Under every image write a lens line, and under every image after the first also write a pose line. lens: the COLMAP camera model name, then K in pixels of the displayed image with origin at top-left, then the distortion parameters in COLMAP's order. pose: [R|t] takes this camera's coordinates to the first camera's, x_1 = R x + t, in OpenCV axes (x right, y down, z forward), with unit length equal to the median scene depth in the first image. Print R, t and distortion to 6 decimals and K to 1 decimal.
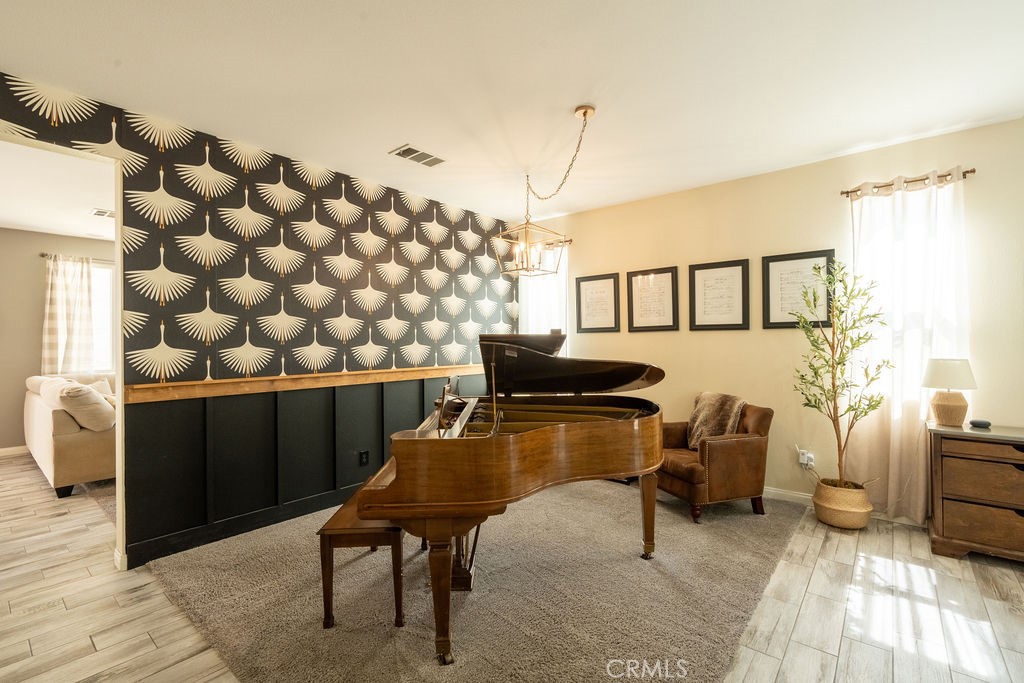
lens RADIAL K [[456.2, 0, 512.0], [0, 456.2, 341.5], [0, 0, 1]] dist [-0.000101, -0.000036]
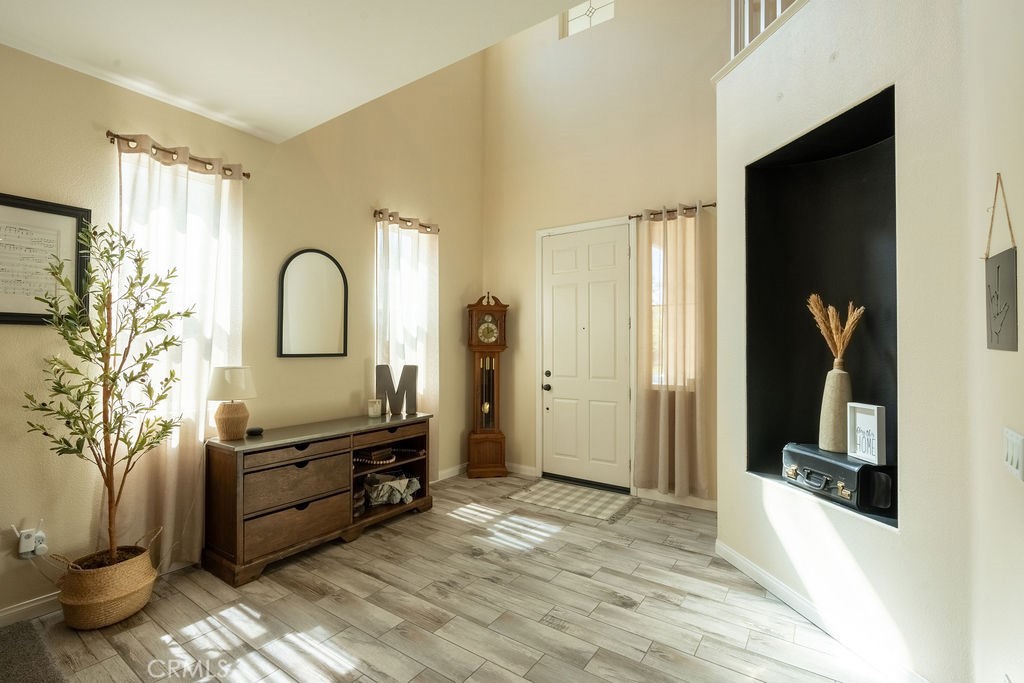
lens RADIAL K [[469.5, 0, 512.0], [0, 469.5, 341.5], [0, 0, 1]] dist [0.014362, -0.000090]
pose [[-0.077922, 0.019231, 0.996774, -0.041304], [-0.007135, 0.999778, -0.019847, 0.000449], [-0.996934, -0.008659, -0.077768, 0.480111]]
